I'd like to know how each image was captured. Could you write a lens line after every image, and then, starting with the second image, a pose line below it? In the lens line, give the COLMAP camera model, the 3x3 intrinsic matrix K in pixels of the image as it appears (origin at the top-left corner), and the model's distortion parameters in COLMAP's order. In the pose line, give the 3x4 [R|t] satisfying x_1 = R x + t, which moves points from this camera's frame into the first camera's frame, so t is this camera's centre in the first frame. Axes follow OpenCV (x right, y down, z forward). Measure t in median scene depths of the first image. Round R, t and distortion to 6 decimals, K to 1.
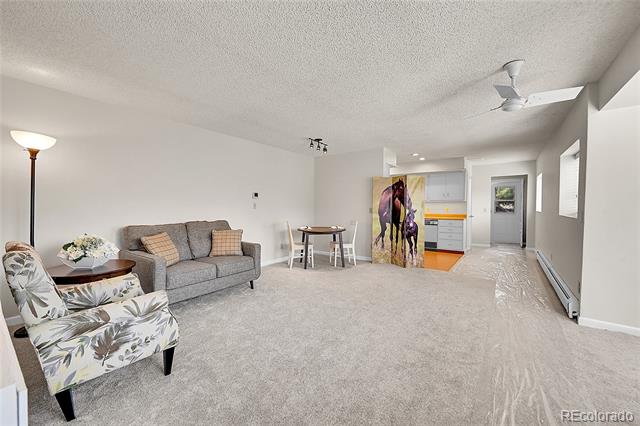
lens RADIAL K [[253.6, 0, 319.5], [0, 253.6, 211.6], [0, 0, 1]] dist [0.000183, -0.000251]
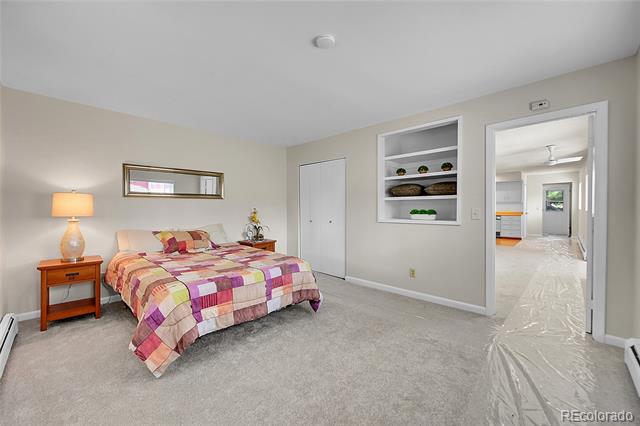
lens RADIAL K [[253.6, 0, 321.6], [0, 253.6, 210.3], [0, 0, 1]] dist [0.000183, -0.000251]
pose [[0.992238, -0.003971, -0.124292, -0.329621], [0.002901, 0.999957, -0.008785, 0.010612], [0.124321, 0.008356, 0.992207, -0.496365]]
